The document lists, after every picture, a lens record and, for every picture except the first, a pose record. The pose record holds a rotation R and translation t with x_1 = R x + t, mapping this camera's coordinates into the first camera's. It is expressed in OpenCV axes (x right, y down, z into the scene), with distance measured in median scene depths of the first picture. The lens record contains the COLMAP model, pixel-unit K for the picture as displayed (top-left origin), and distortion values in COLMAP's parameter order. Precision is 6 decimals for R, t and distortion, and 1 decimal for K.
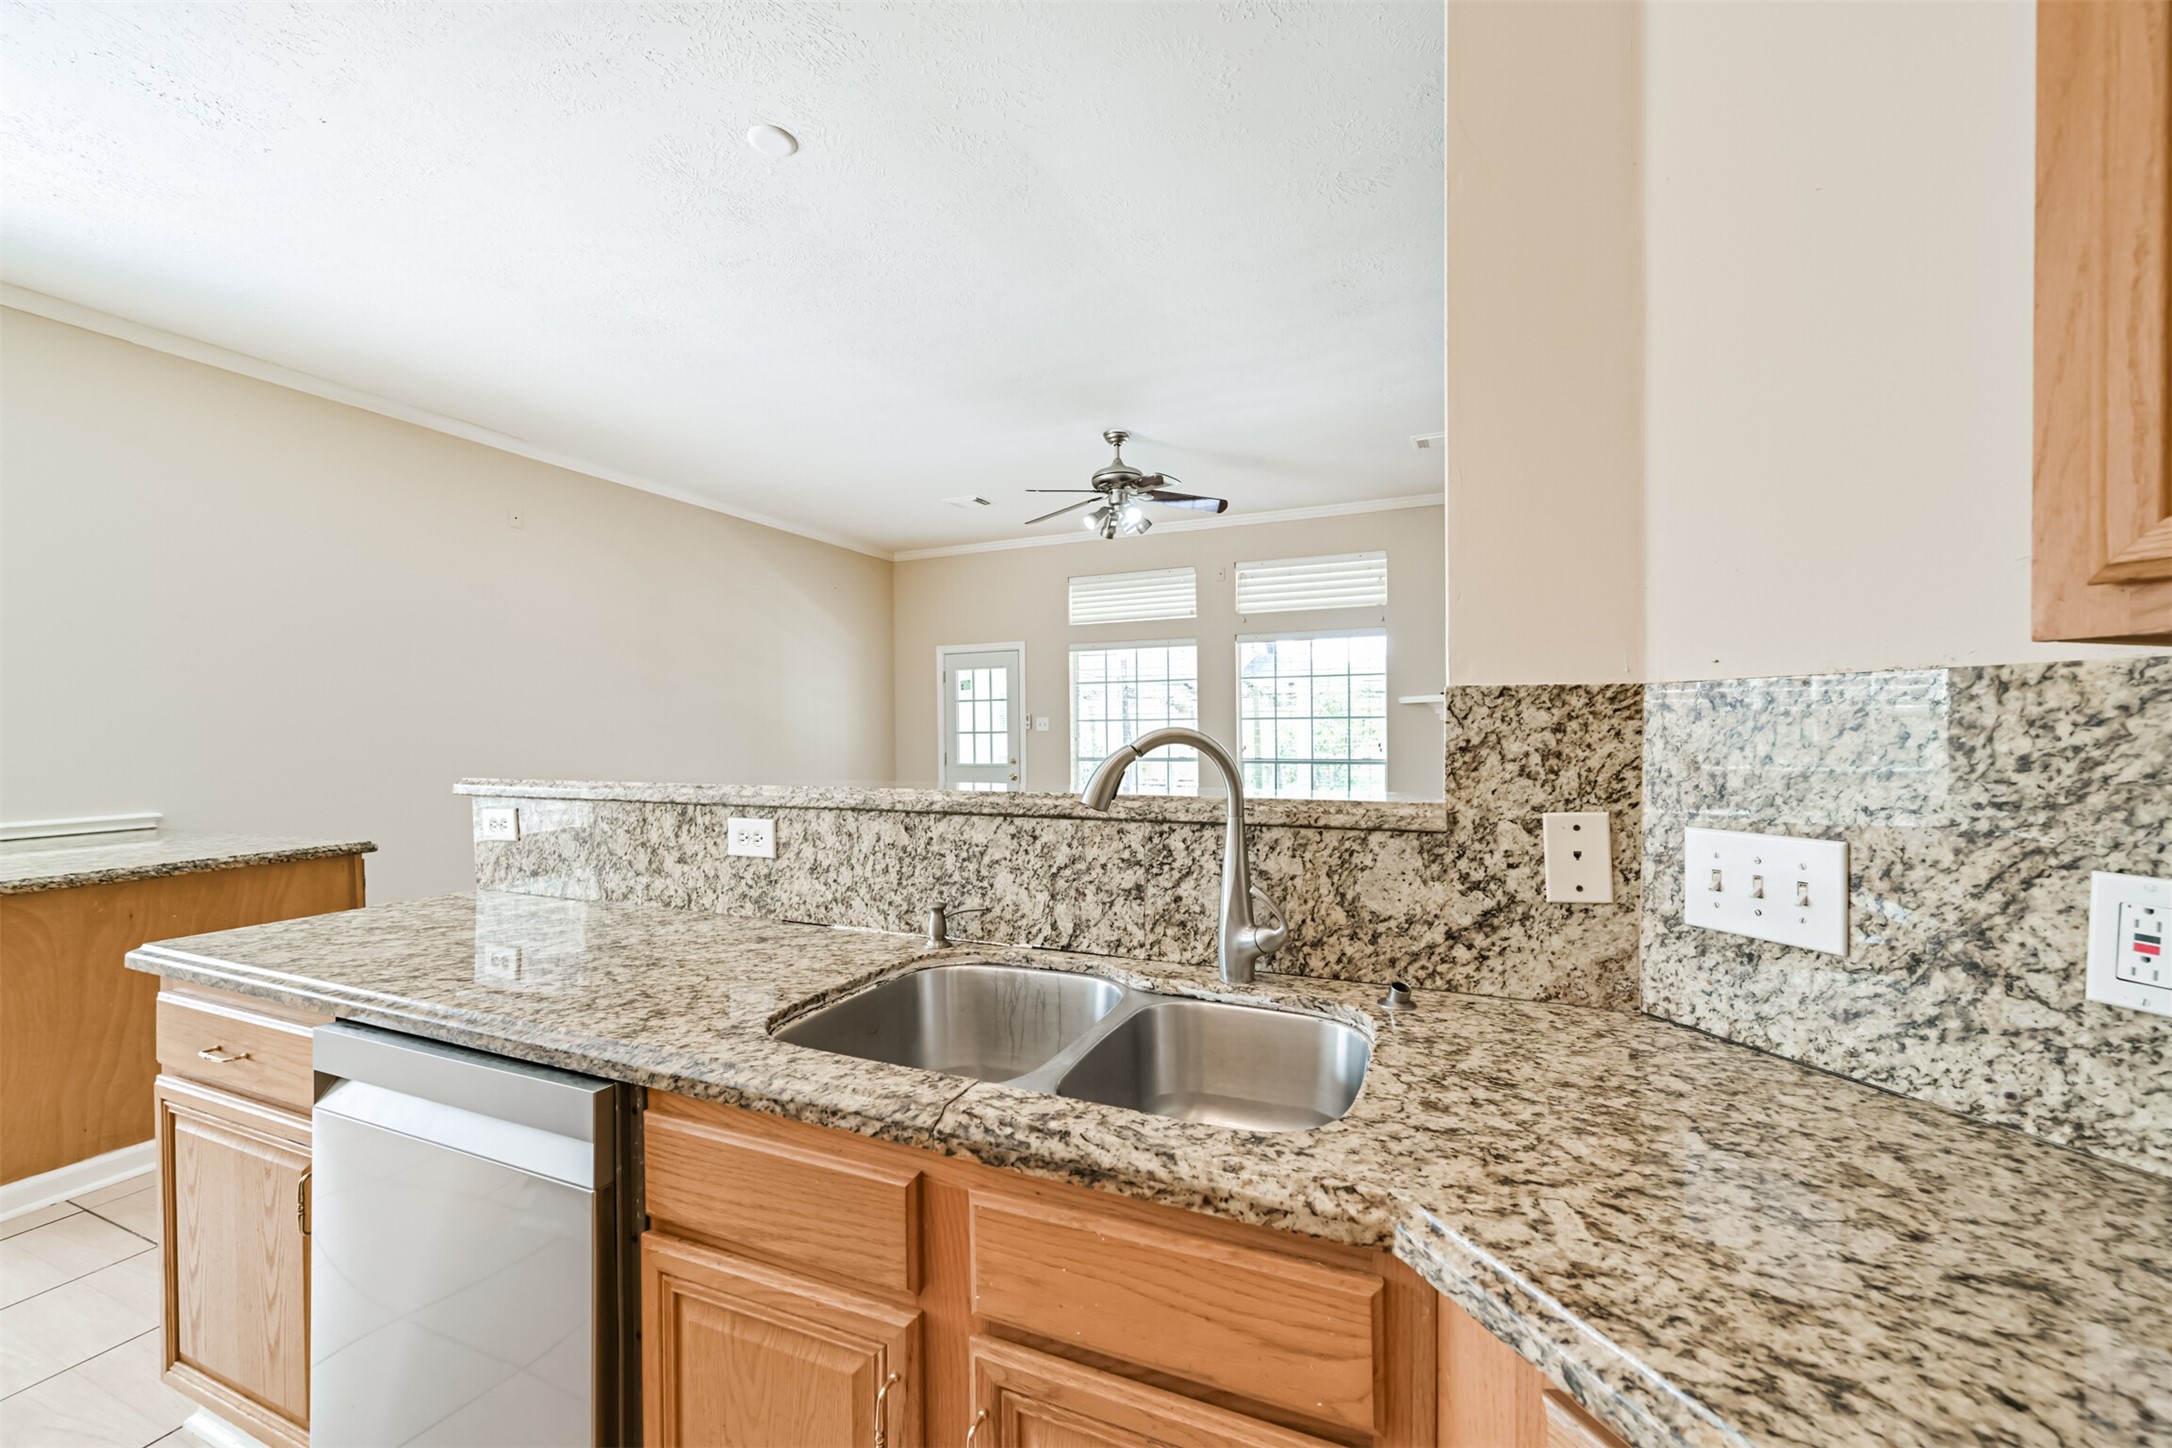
lens RADIAL K [[847.1, 0, 1084.9], [0, 847.1, 730.3], [0, 0, 1]] dist [0.007356, 0.000143]
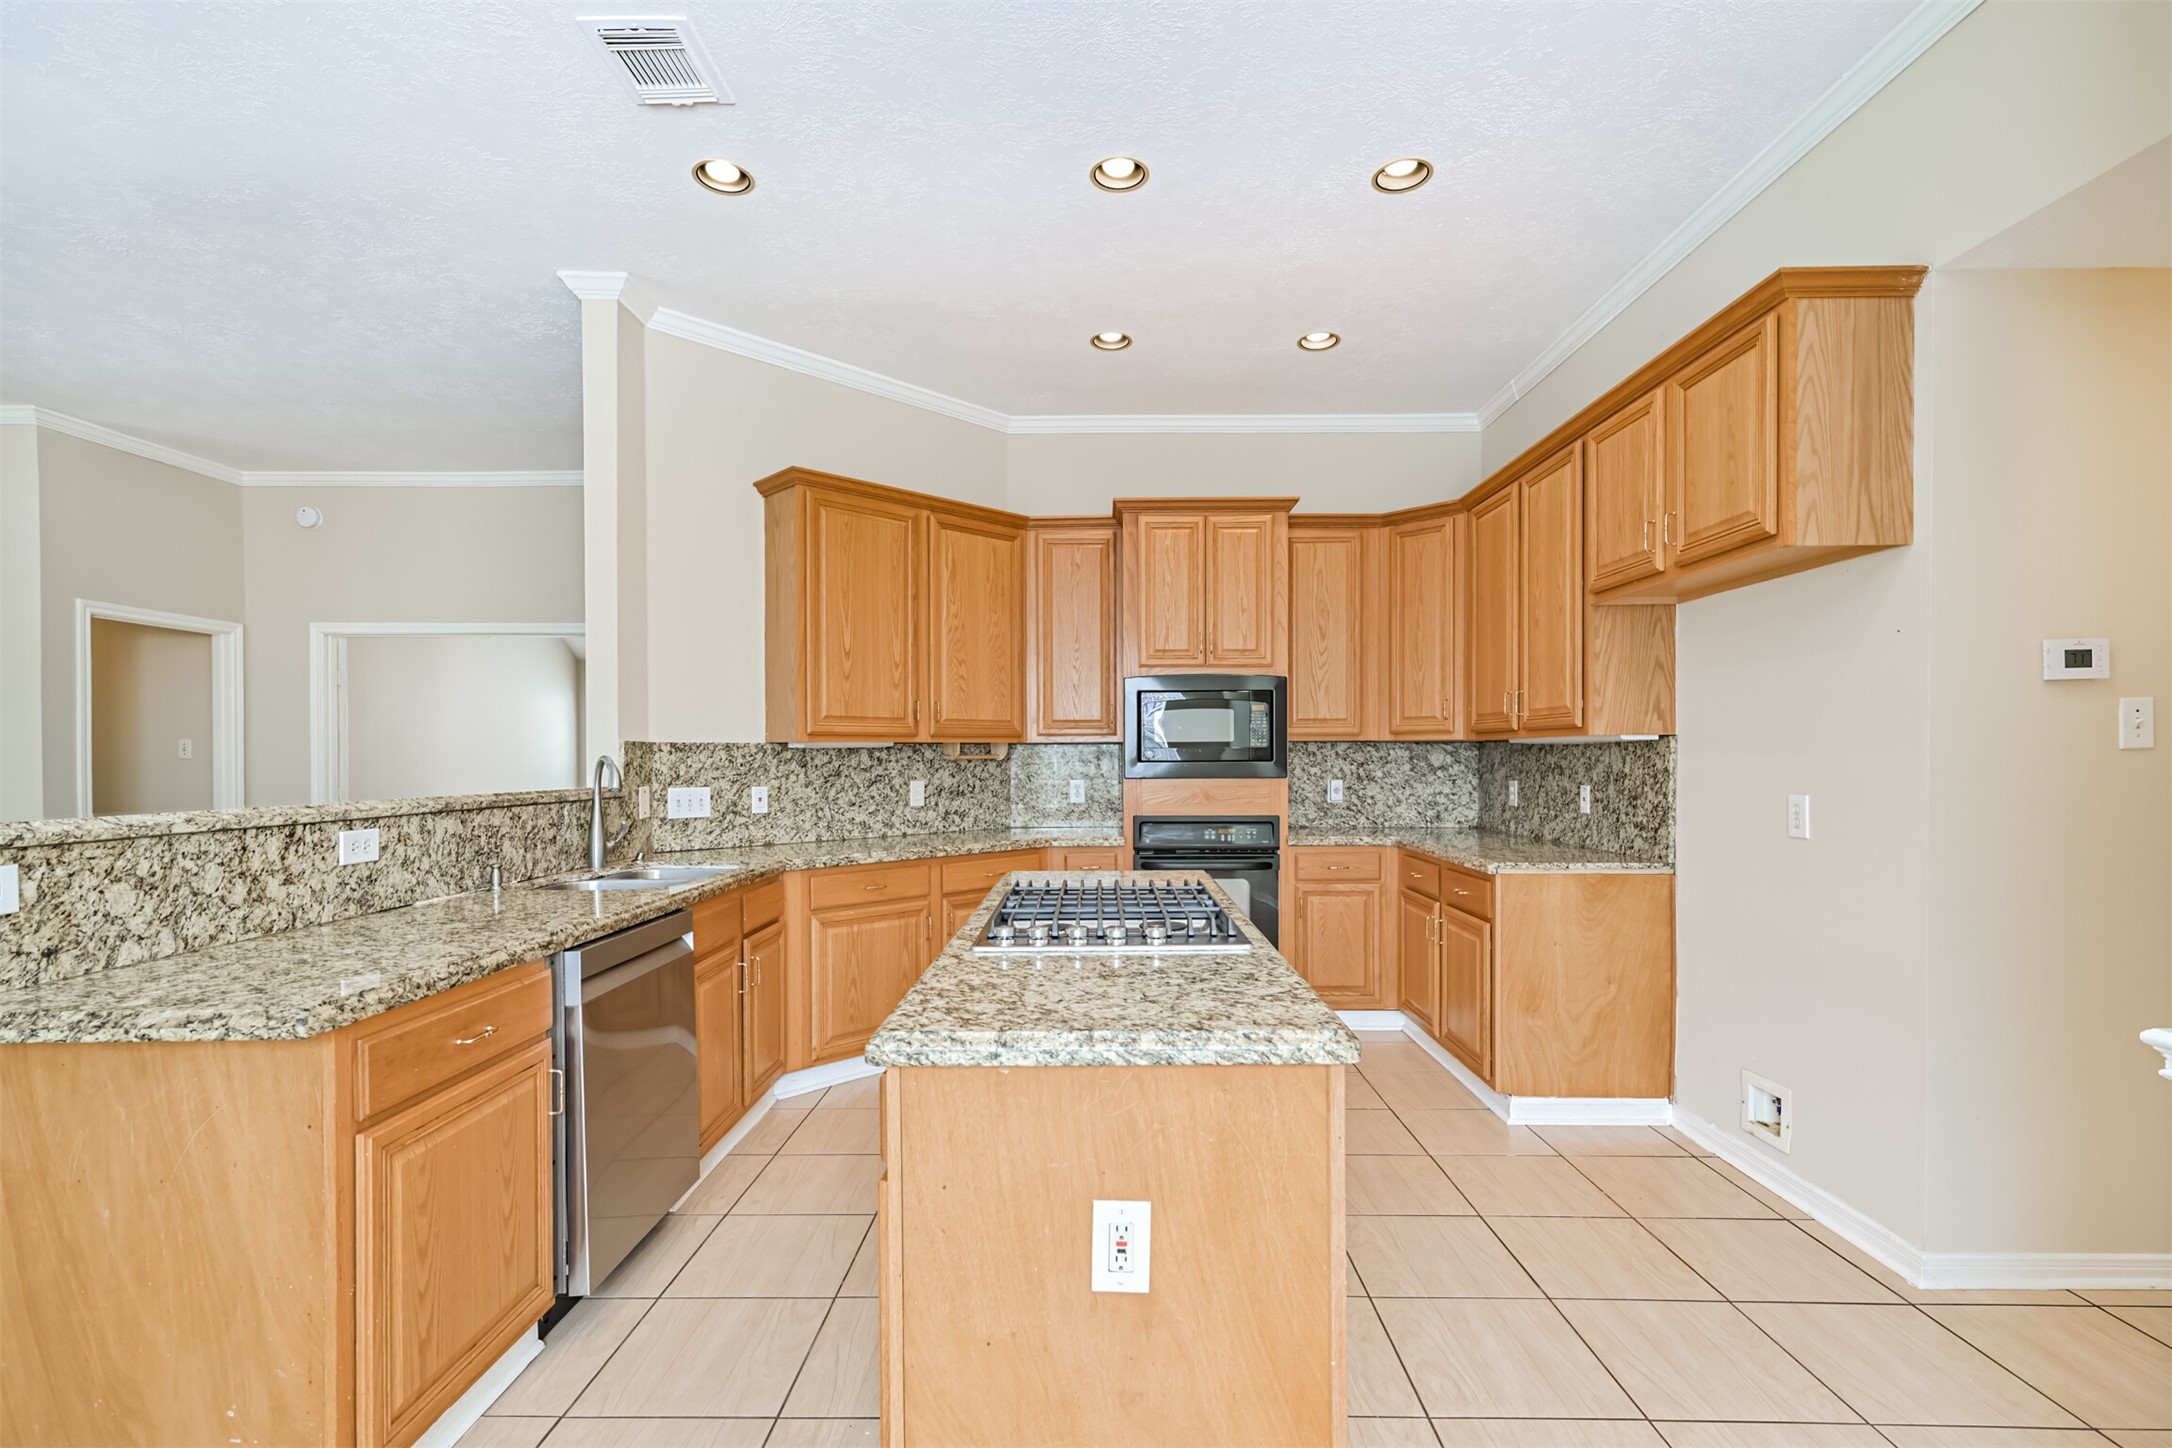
lens RADIAL K [[1010.2, 0, 1084.0], [0, 1010.2, 746.1], [0, 0, 1]] dist [-0.000058, -0.000037]
pose [[-0.380719, 0.019180, 0.924492, -2.179133], [0.007323, 0.999816, -0.017727, 0.022413], [-0.924662, 0.000021, -0.380789, 0.648515]]
